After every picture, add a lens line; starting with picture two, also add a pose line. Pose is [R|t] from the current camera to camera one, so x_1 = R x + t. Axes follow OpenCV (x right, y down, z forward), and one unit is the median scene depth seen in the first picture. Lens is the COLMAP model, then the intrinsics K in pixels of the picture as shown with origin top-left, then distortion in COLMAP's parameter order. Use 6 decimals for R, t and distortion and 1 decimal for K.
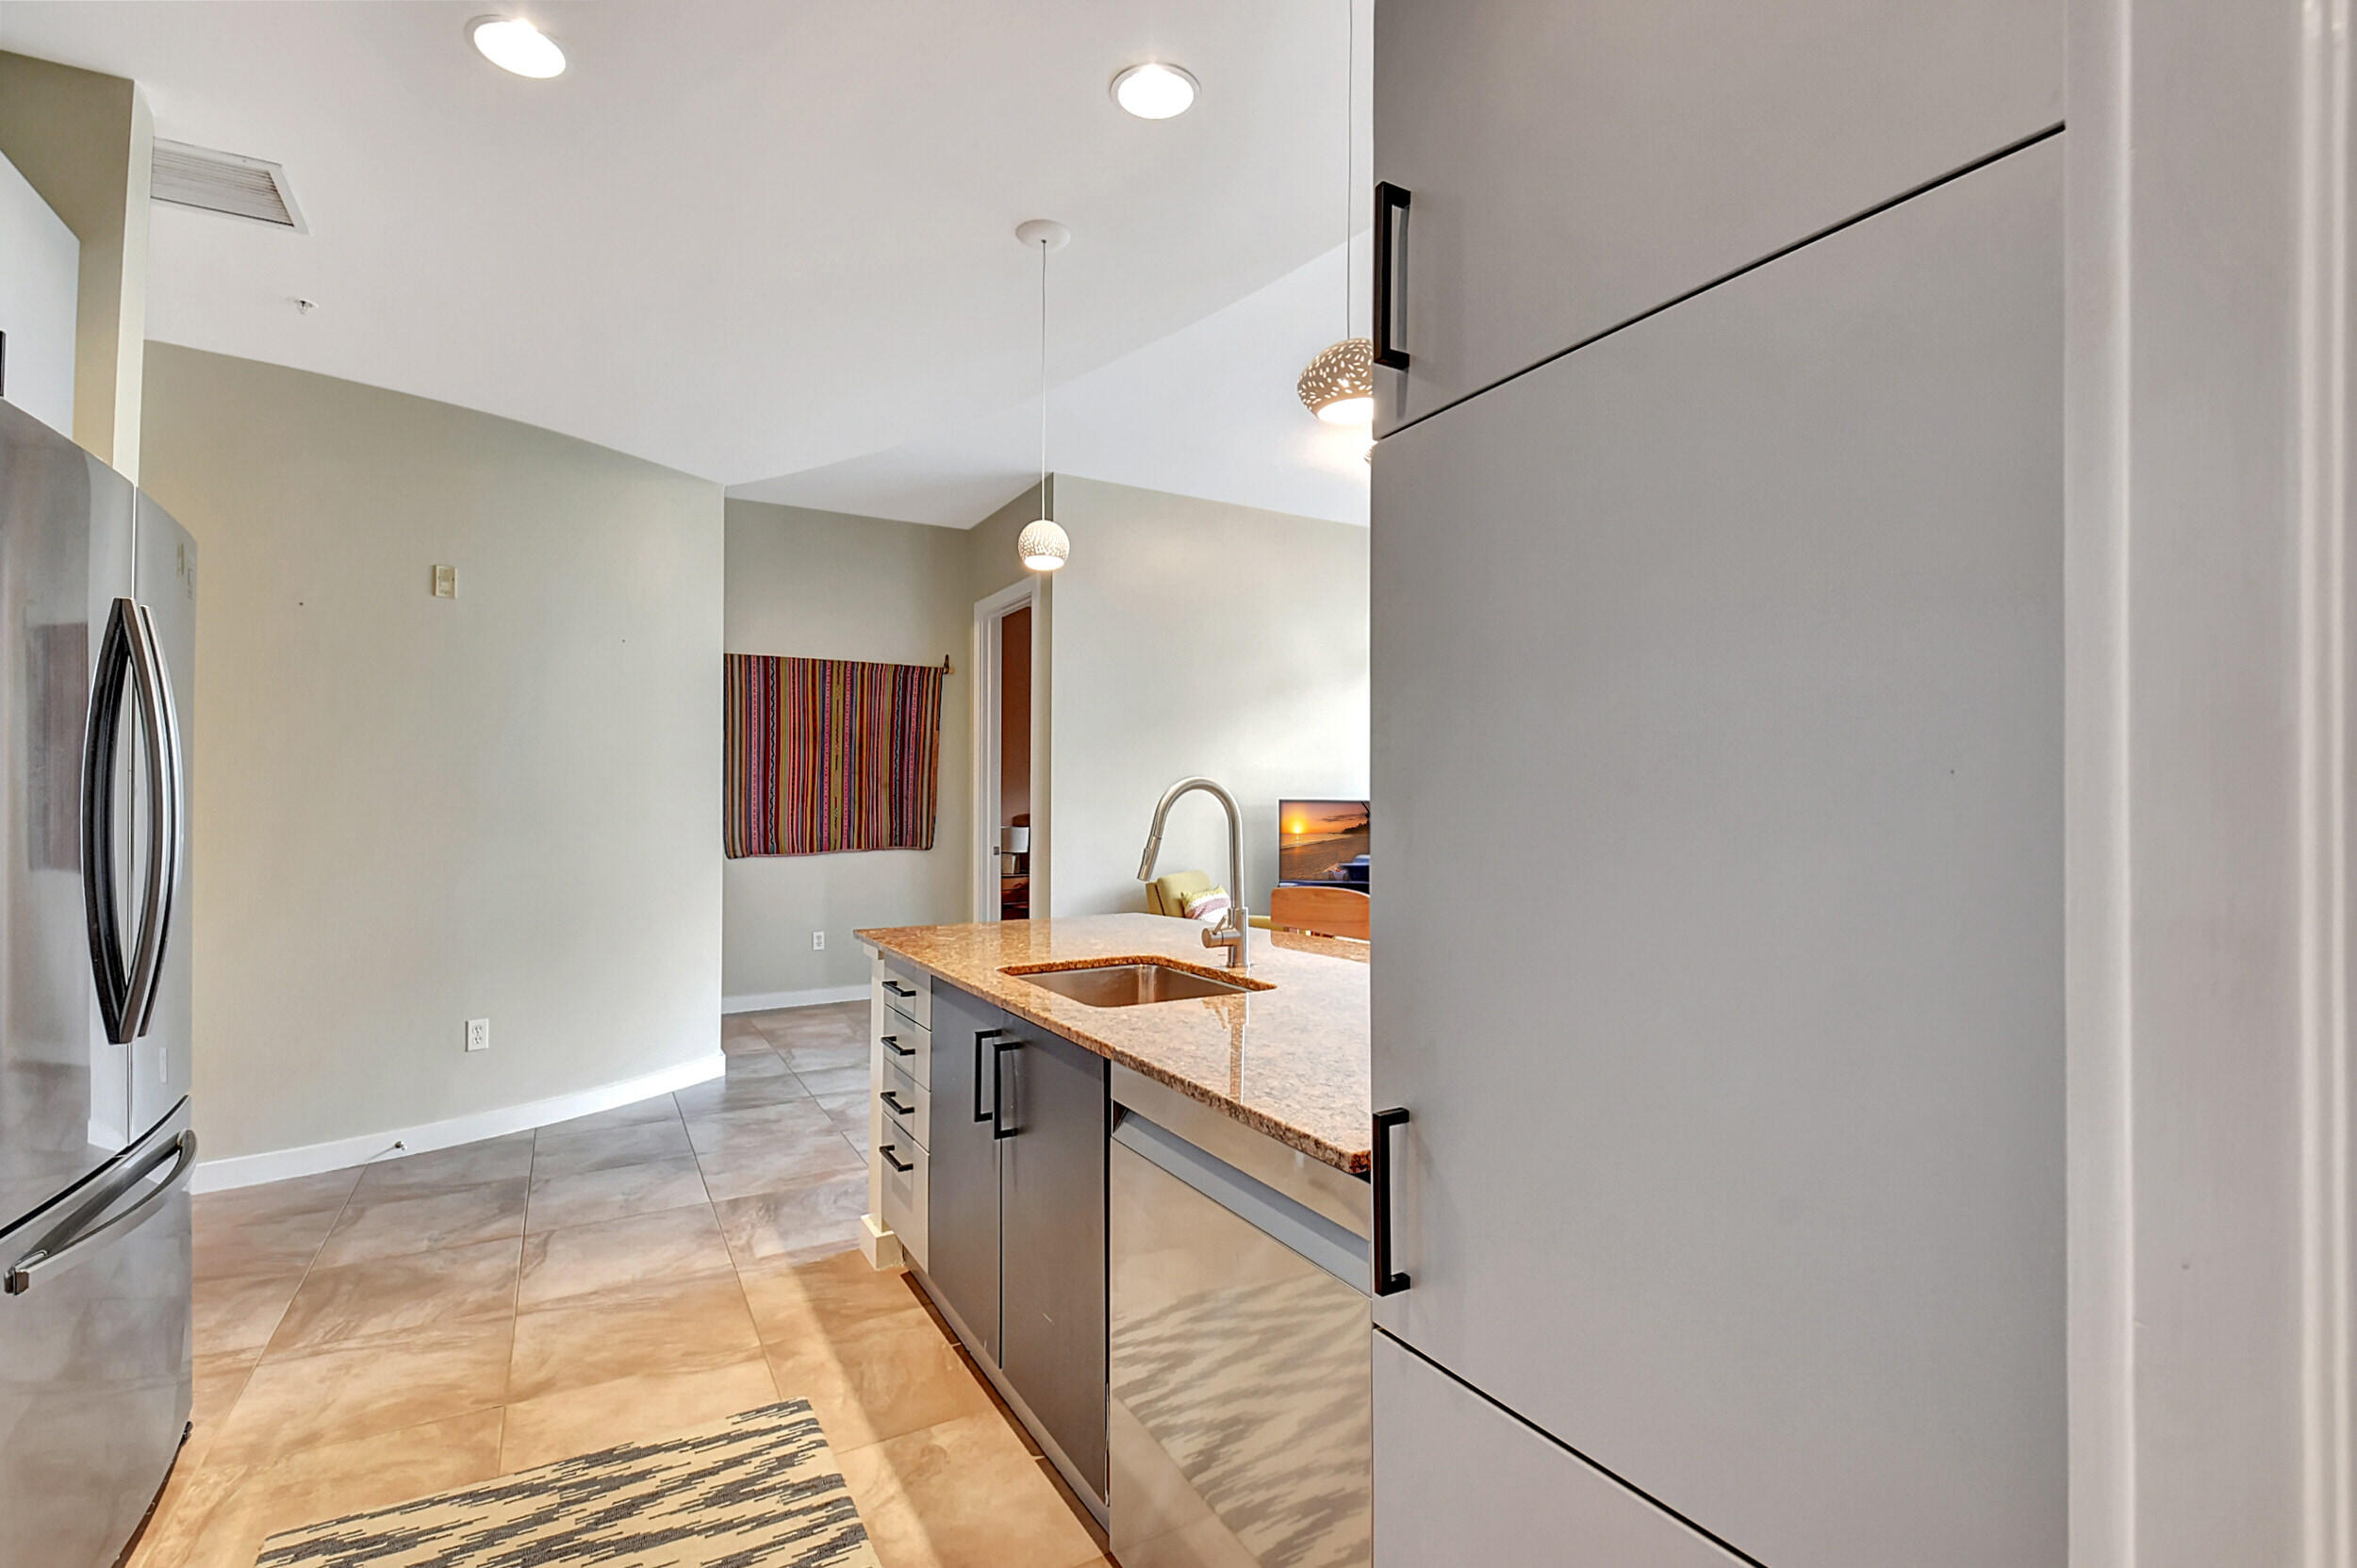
lens RADIAL K [[1034.1, 0, 1184.8], [0, 1034.1, 790.5], [0, 0, 1]] dist [-0.001845, -0.015381]
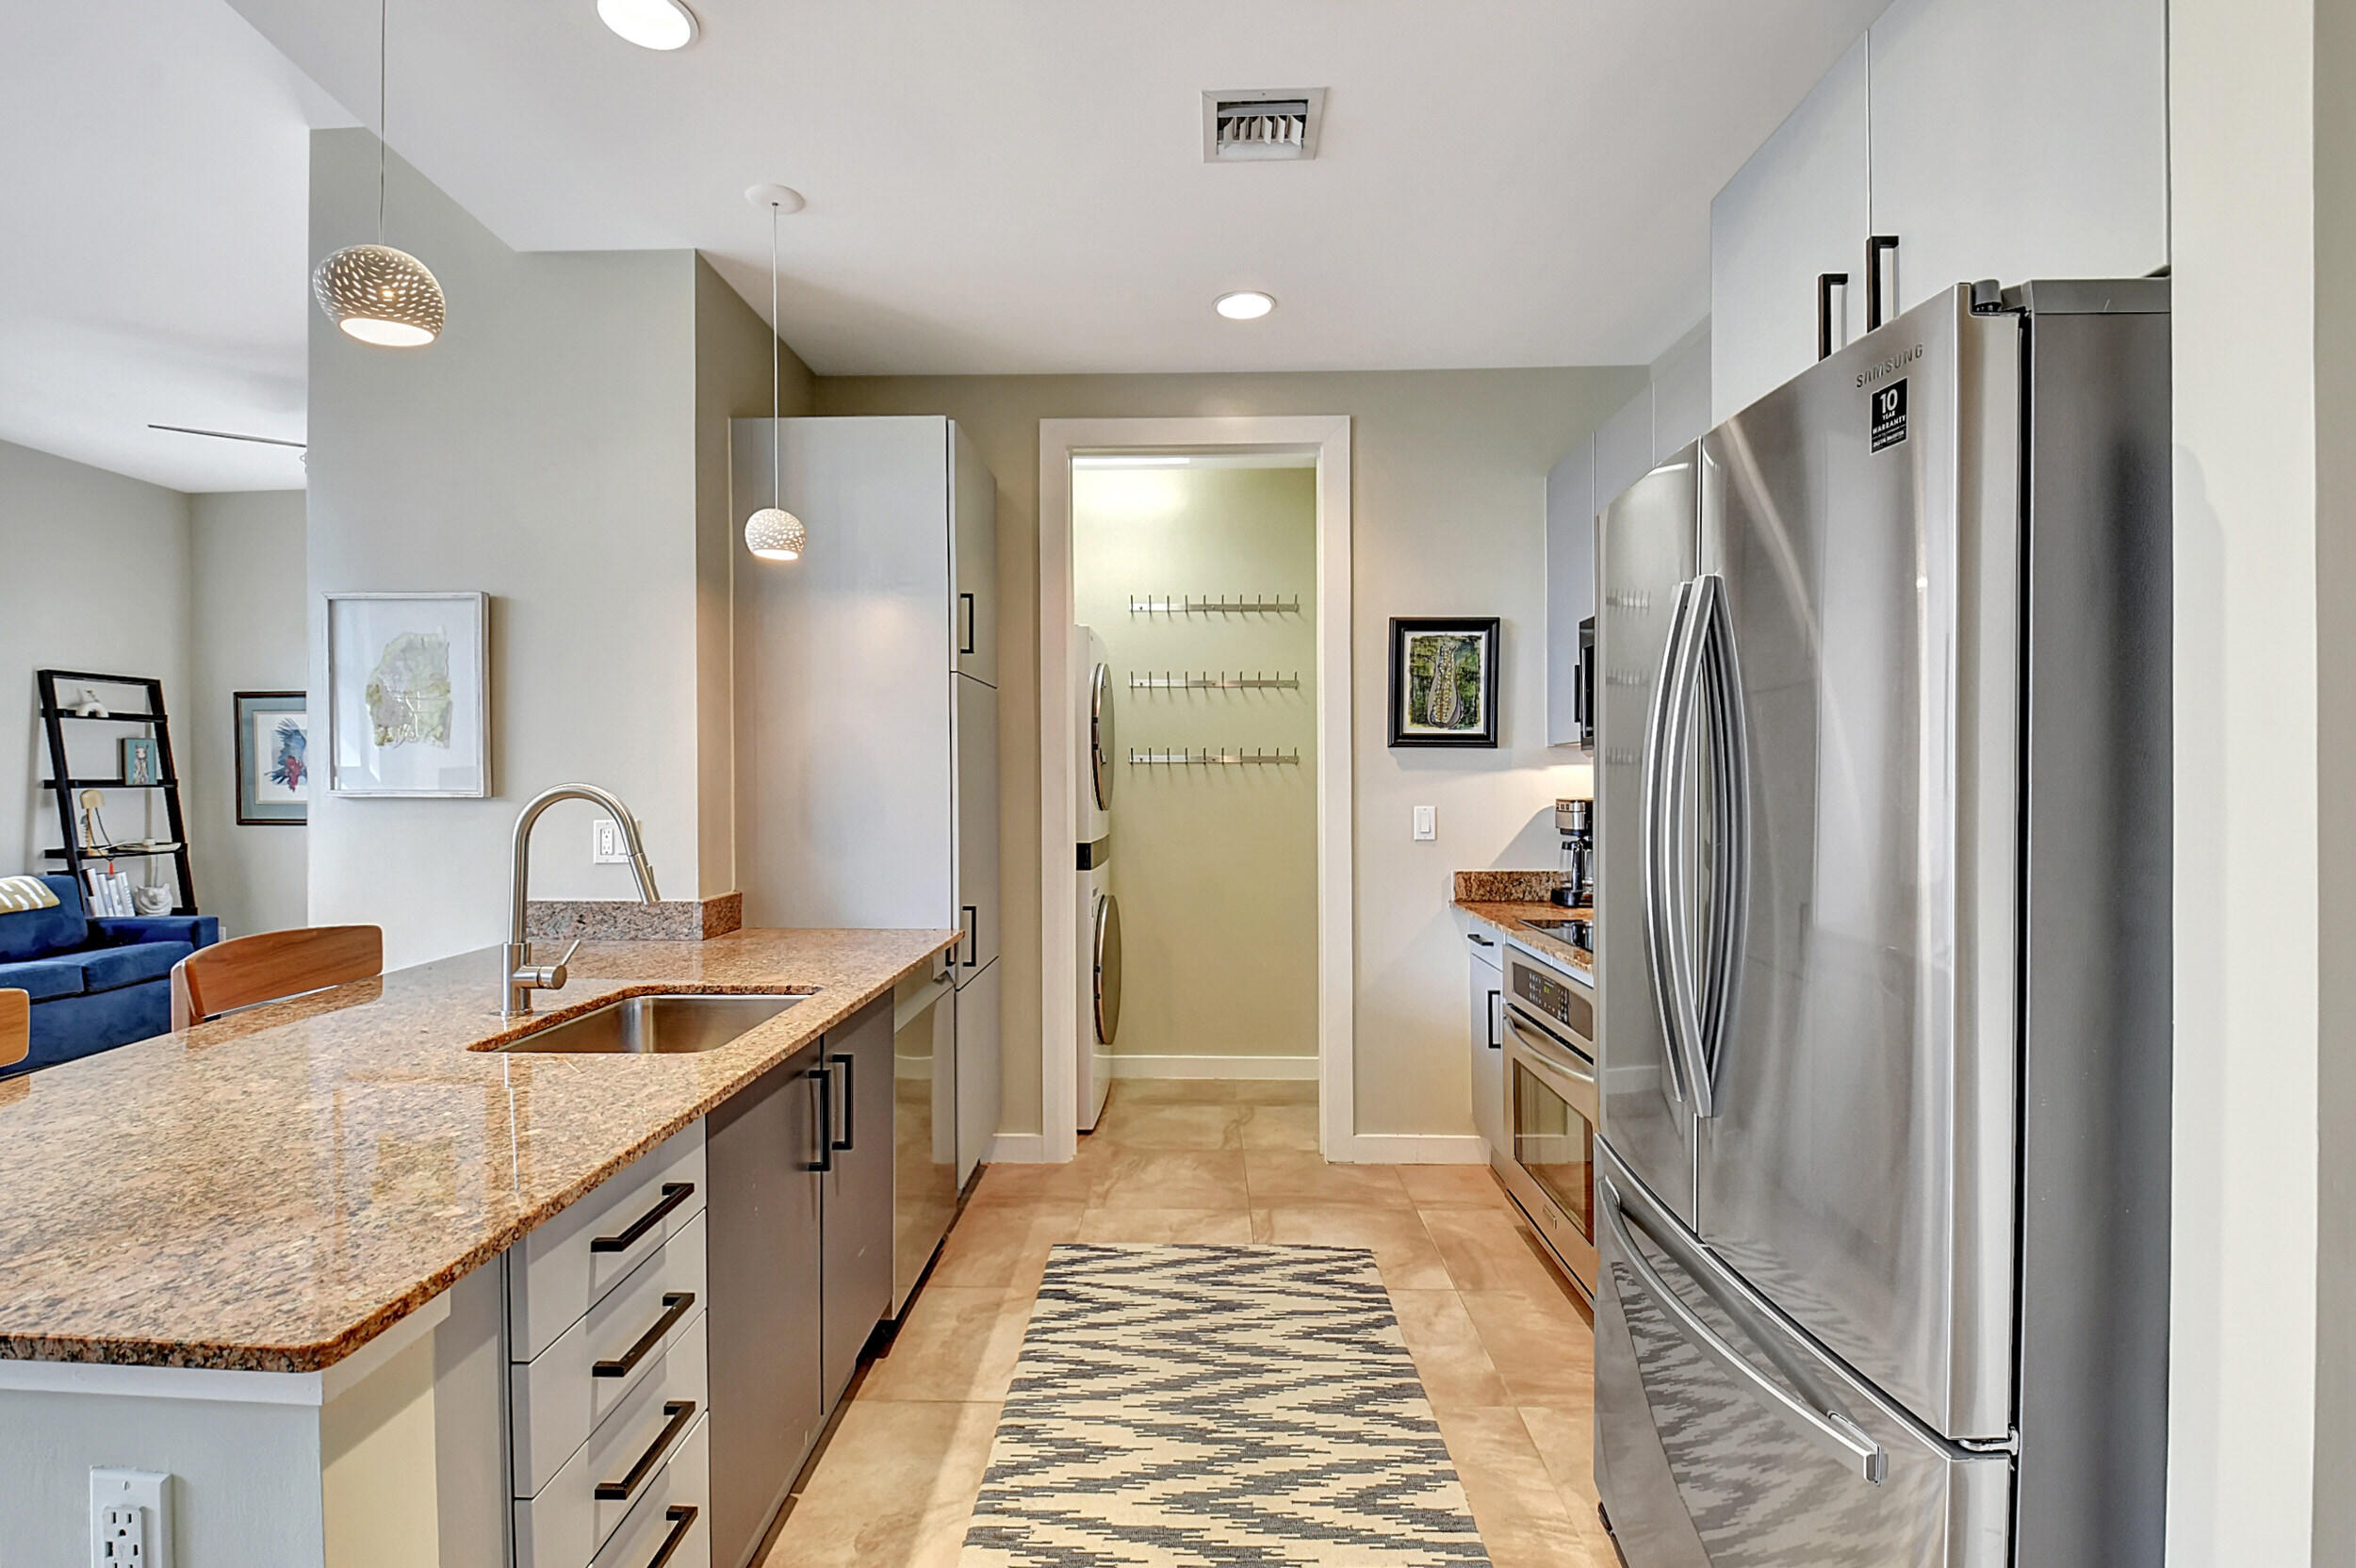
lens RADIAL K [[1043.7, 0, 1171.3], [0, 1043.7, 778.4], [0, 0, 1]] dist [0.003943, -0.016585]
pose [[-0.846231, 0.002984, 0.532808, -0.670326], [-0.004850, 0.999900, -0.013304, -0.007210], [-0.532794, -0.013842, -0.846132, 1.149137]]
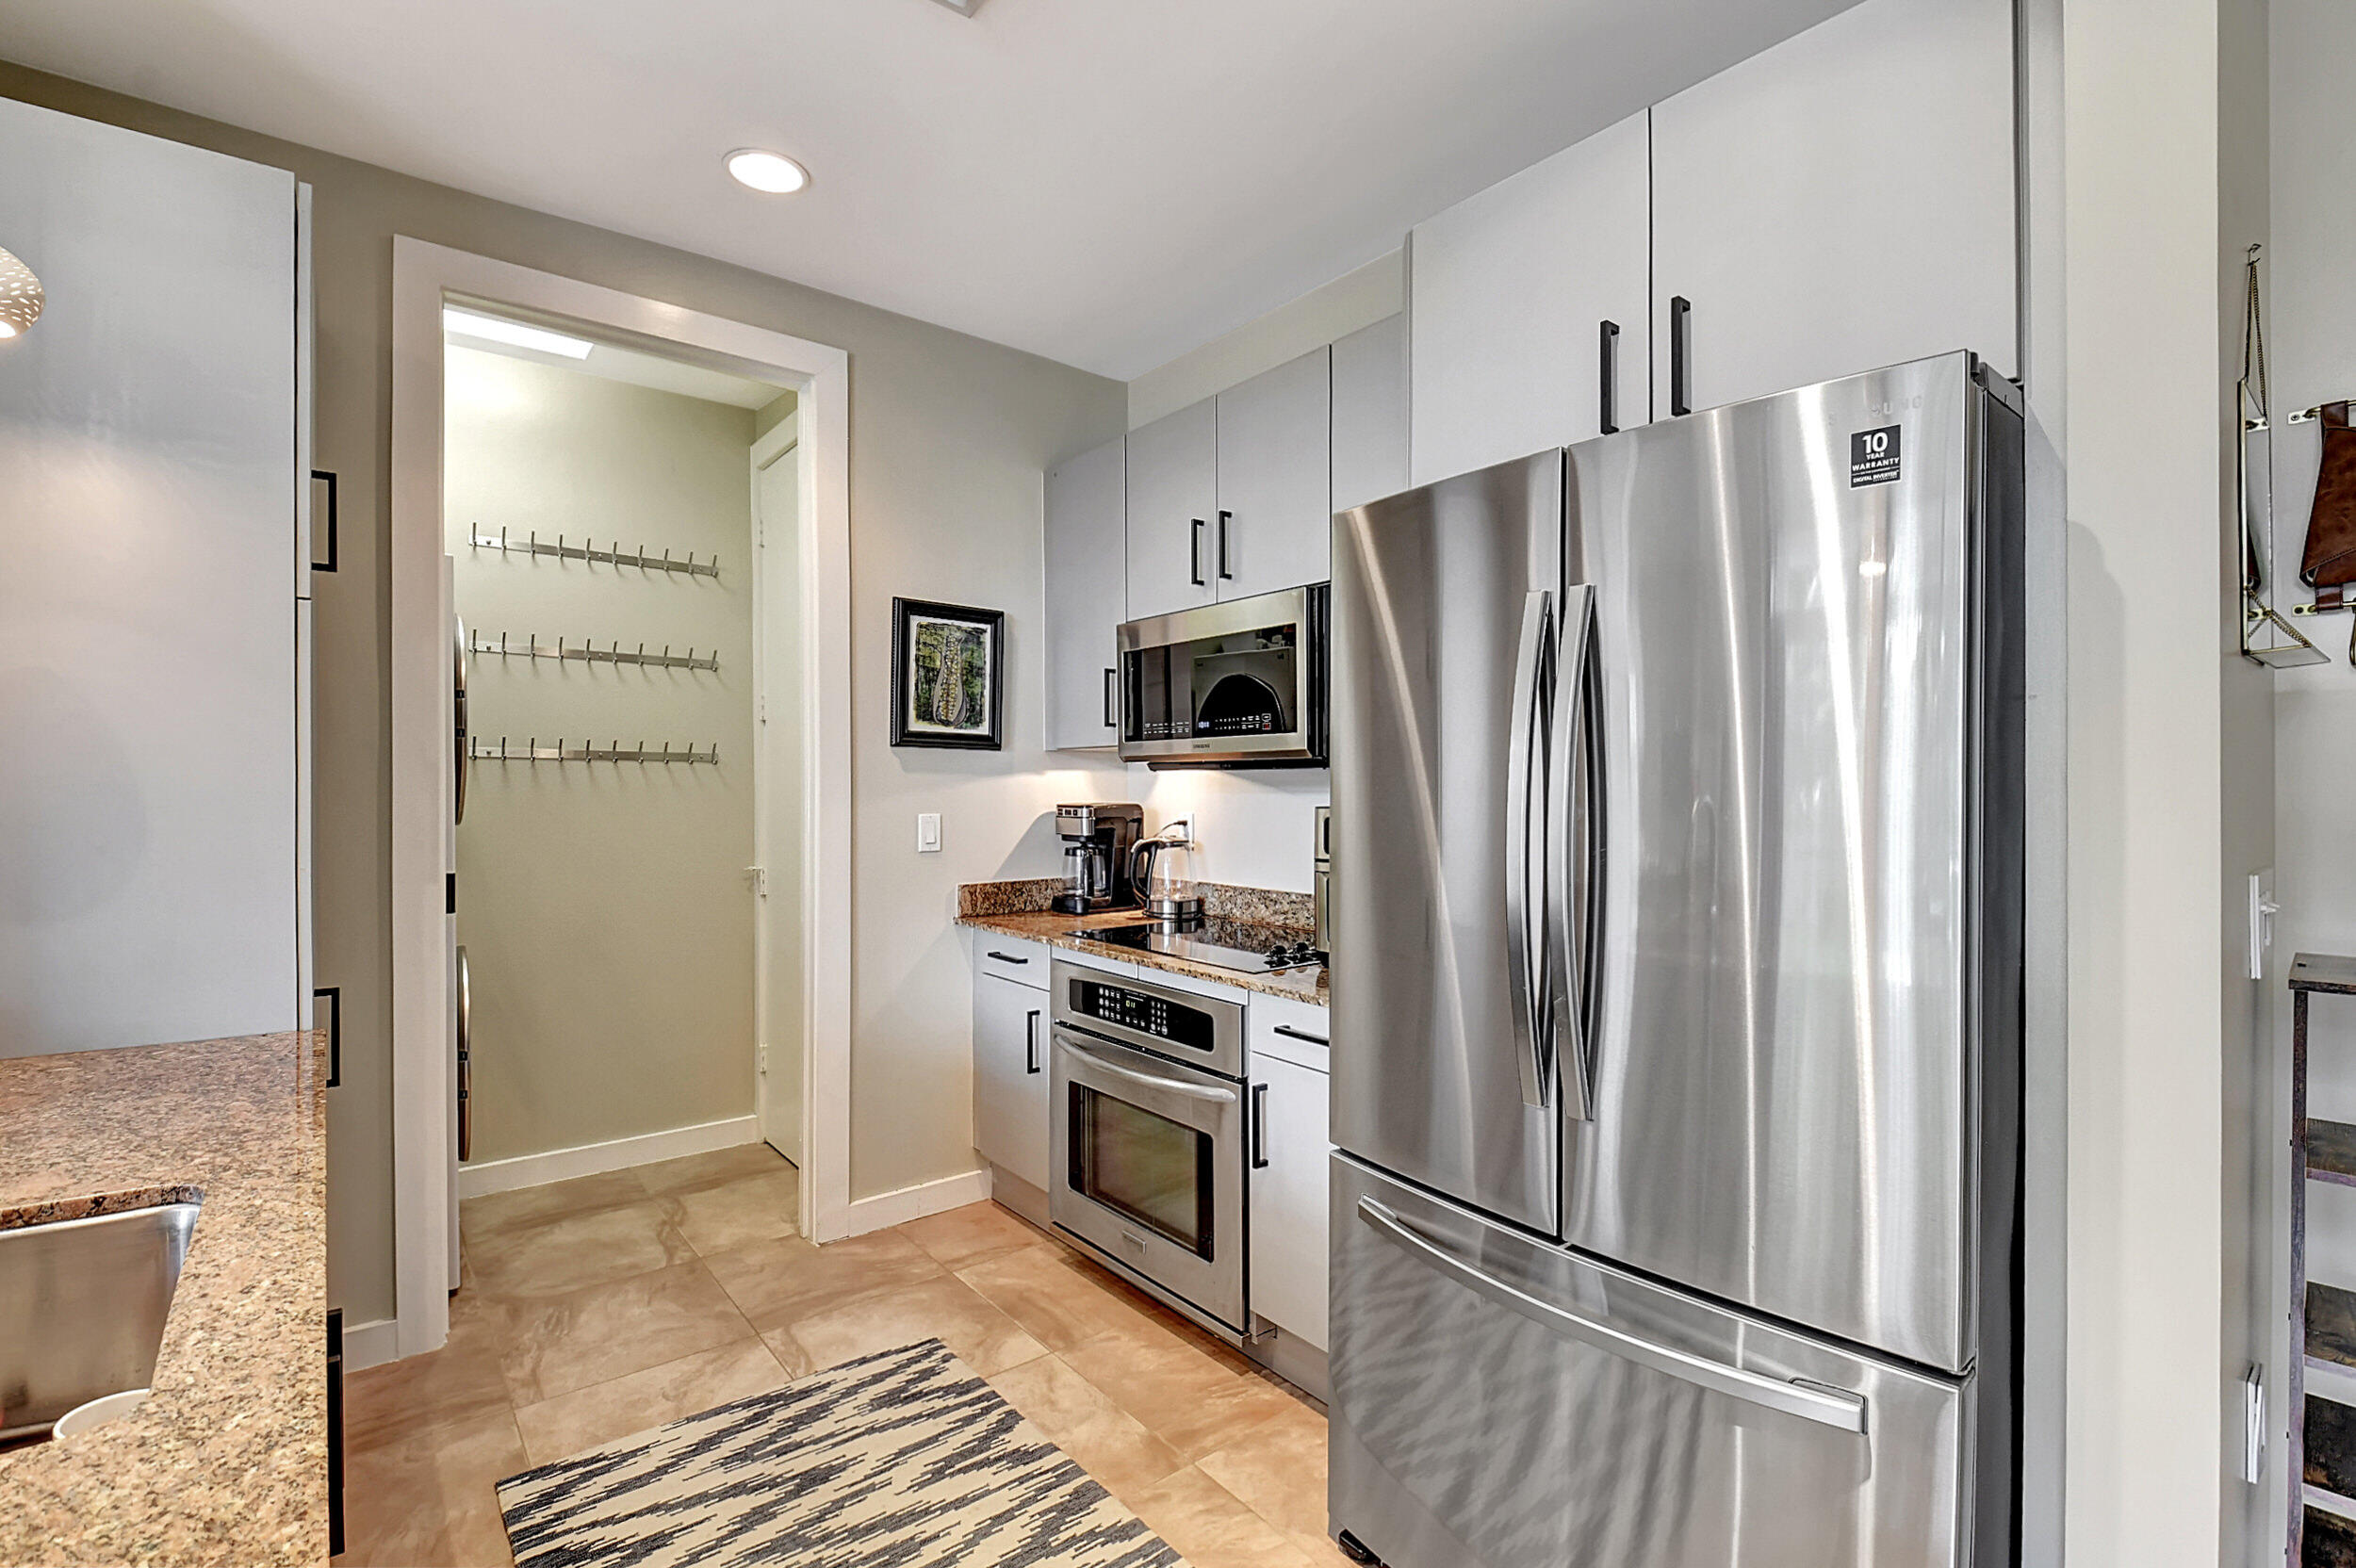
lens RADIAL K [[1048.7, 0, 1159.6], [0, 1048.7, 782.9], [0, 0, 1]] dist [0.028559, -0.038983]
pose [[-0.991448, -0.002627, -0.130478, -0.356976], [-0.000632, 0.999882, -0.015325, -0.007593], [0.130503, -0.015111, -0.991333, 1.072572]]
